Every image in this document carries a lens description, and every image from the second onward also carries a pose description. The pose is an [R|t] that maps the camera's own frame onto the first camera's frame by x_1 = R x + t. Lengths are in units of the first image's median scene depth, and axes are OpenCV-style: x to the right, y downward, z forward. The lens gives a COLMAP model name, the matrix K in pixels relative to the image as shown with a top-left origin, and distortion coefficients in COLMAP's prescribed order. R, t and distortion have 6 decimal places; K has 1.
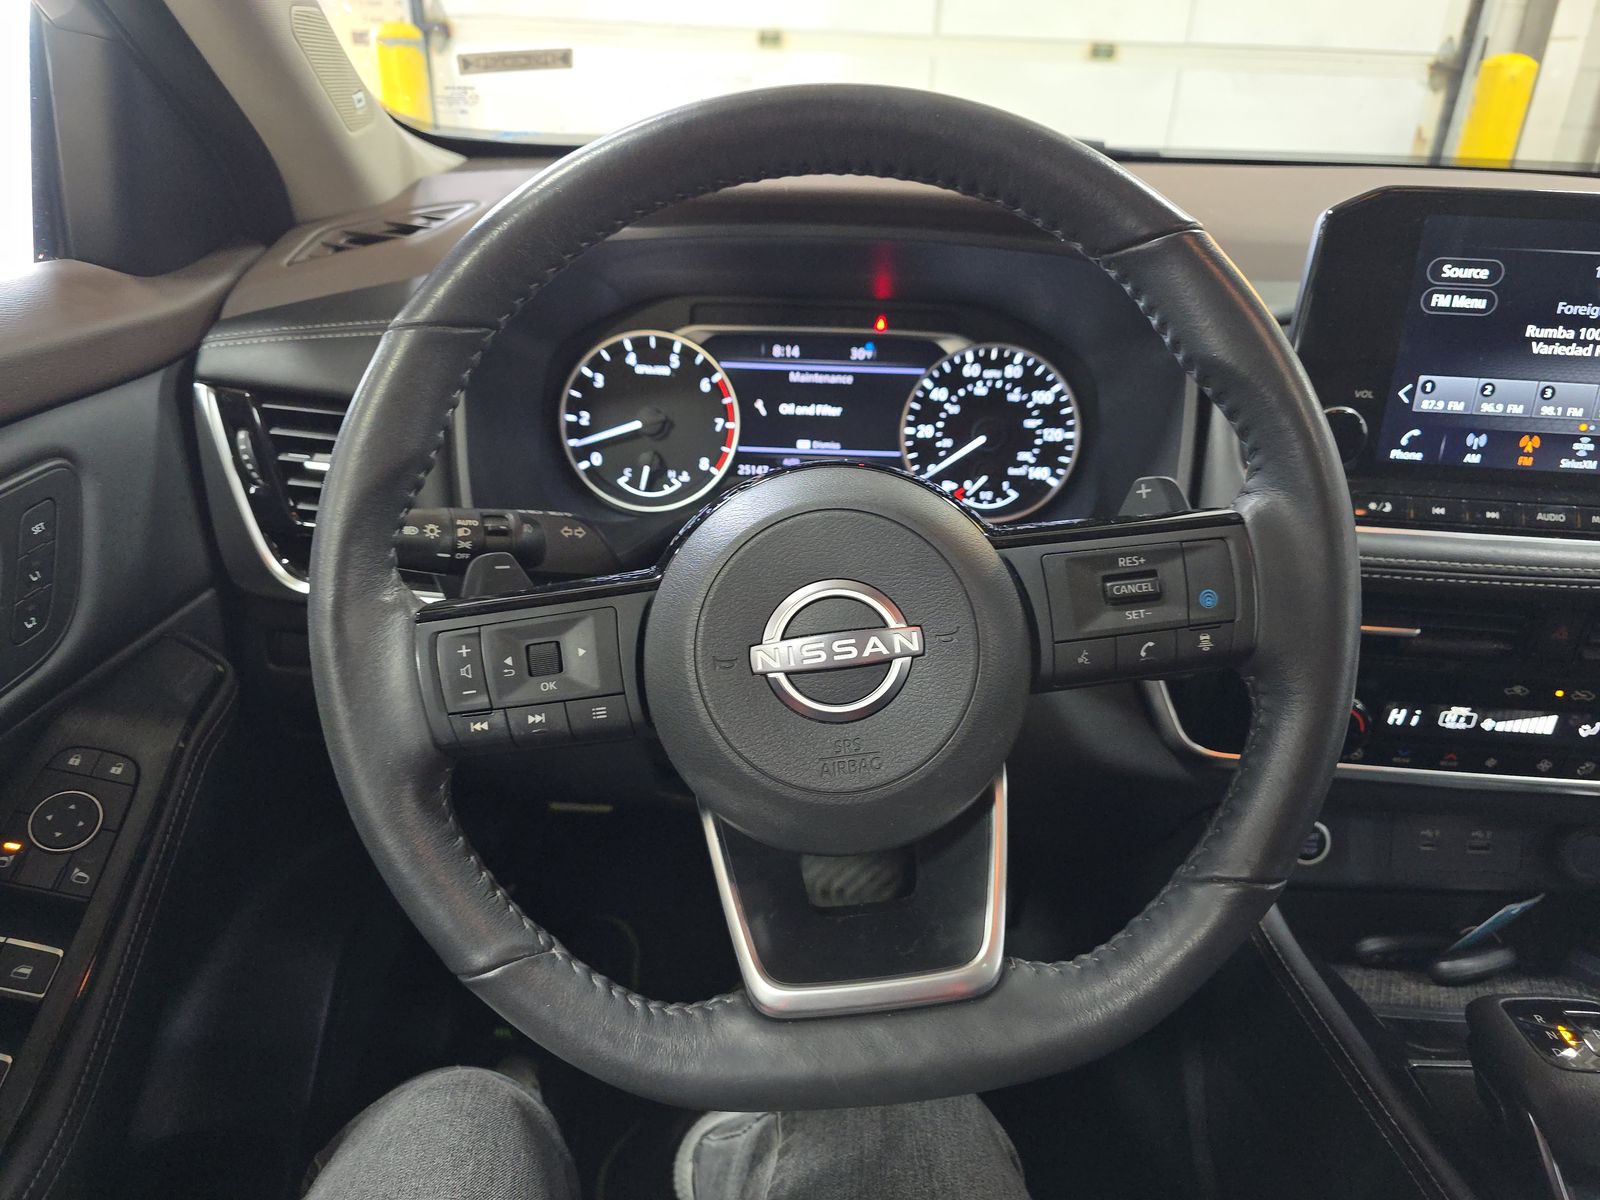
lens RADIAL K [[1066.4, 0, 790.1], [0, 1066.4, 588.3], [0, 0, 1]] dist [0.036488, -0.038839]
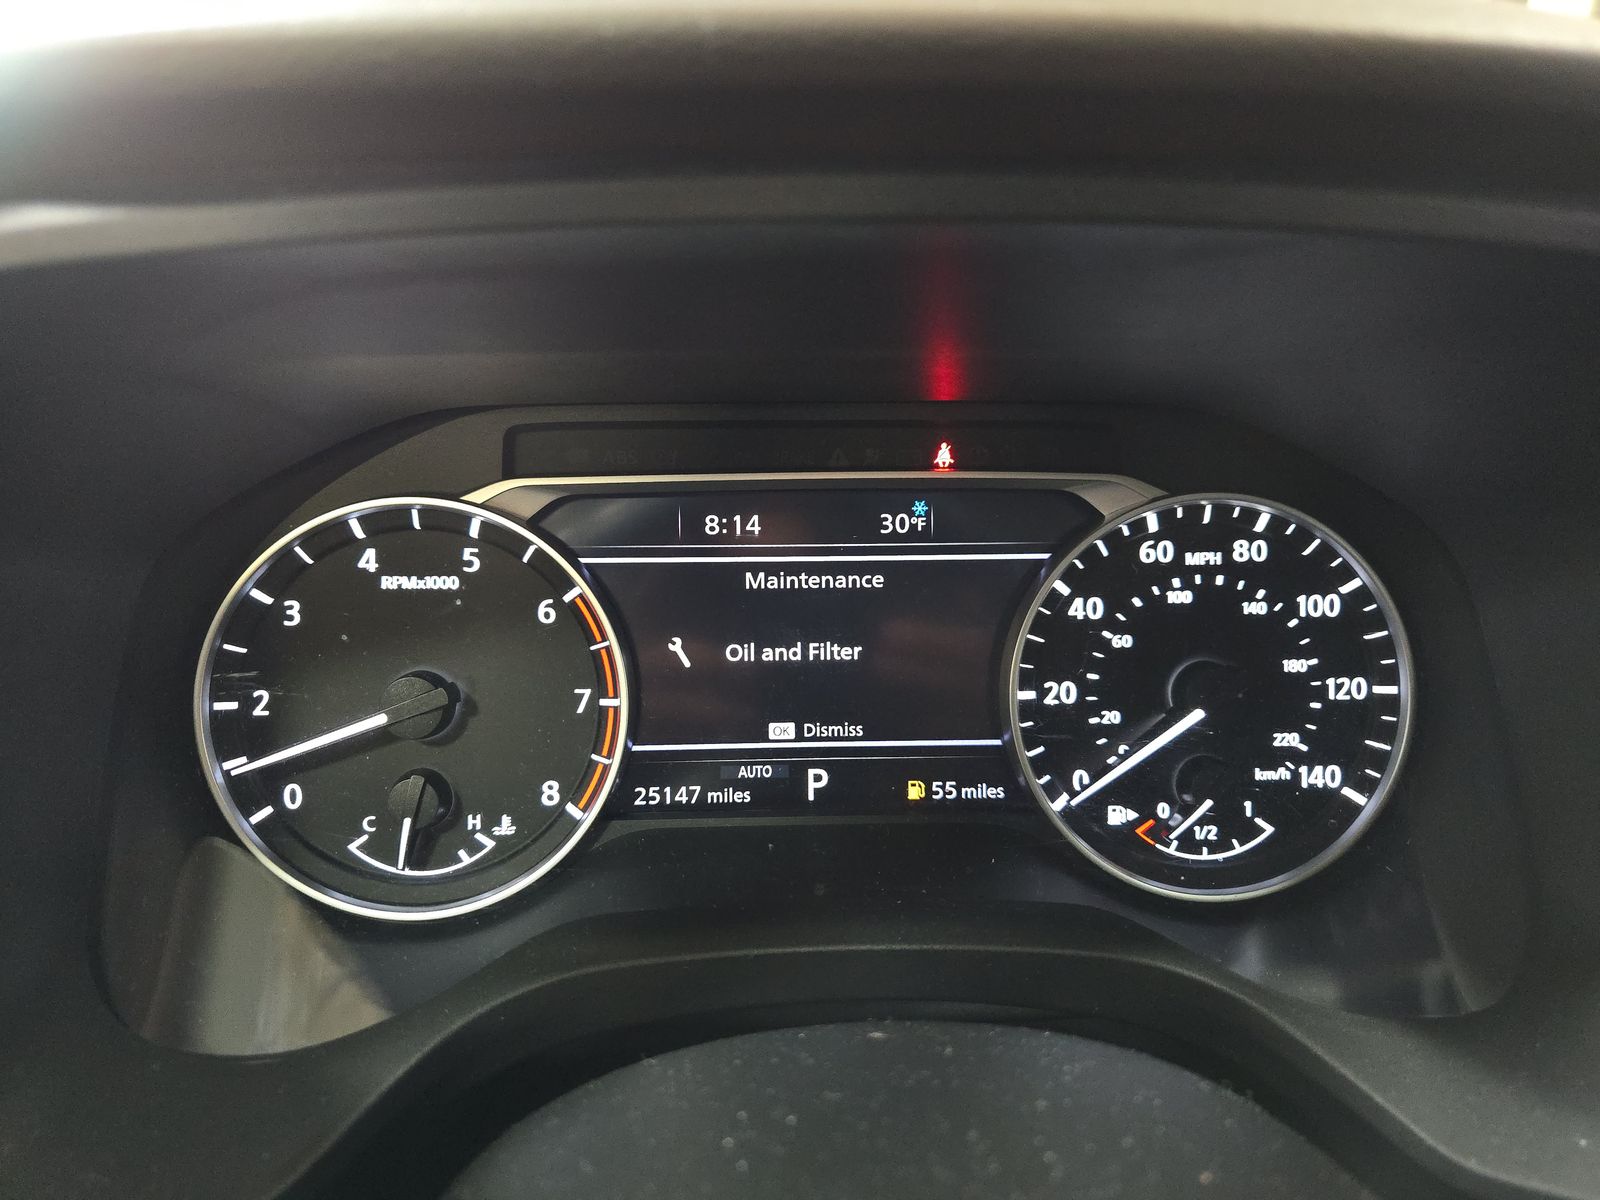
lens RADIAL K [[1066.4, 0, 799.8], [0, 1066.4, 595.6], [0, 0, 1]] dist [0.036488, -0.038839]
pose [[0.998263, -0.043279, 0.039980, 0.005133], [0.046354, 0.995757, -0.079495, -0.159225], [-0.036370, 0.081210, 0.996033, 0.573348]]
